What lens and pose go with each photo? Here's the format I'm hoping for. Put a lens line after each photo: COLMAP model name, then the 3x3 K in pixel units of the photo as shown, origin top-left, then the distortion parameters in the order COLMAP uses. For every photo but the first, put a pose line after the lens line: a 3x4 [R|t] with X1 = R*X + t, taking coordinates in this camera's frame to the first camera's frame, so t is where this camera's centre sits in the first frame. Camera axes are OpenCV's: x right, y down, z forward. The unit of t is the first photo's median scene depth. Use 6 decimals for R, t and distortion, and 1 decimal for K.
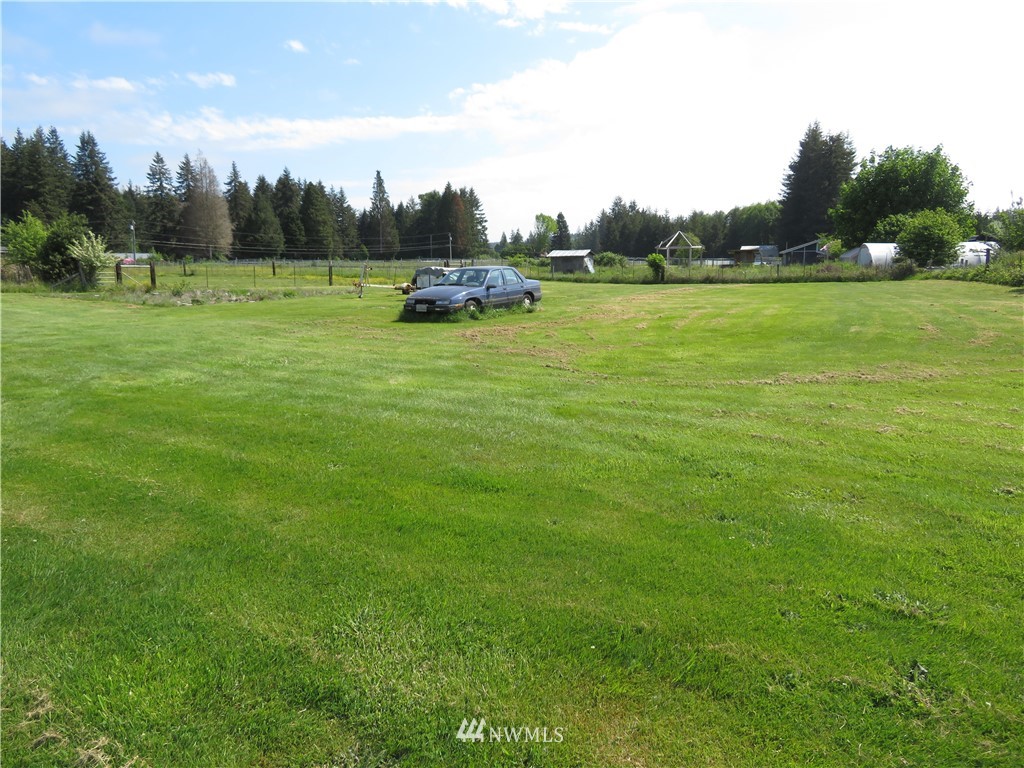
lens RADIAL K [[703.9, 0, 509.9], [0, 703.9, 378.2], [0, 0, 1]] dist [0.000689, -0.005882]
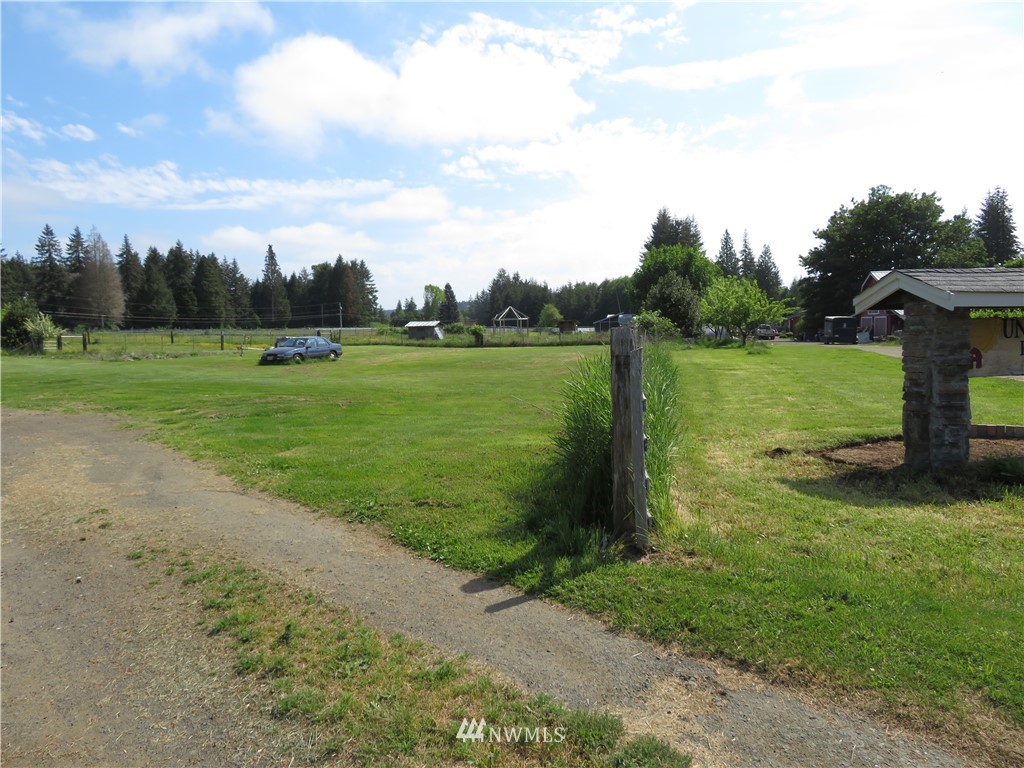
lens RADIAL K [[718.0, 0, 514.4], [0, 718.0, 390.9], [0, 0, 1]] dist [-0.005975, -0.001182]
pose [[0.990433, -0.015319, 0.137144, 0.026368], [0.025760, 0.996875, -0.074681, 0.015234], [-0.135571, 0.077499, 0.987732, -0.102235]]
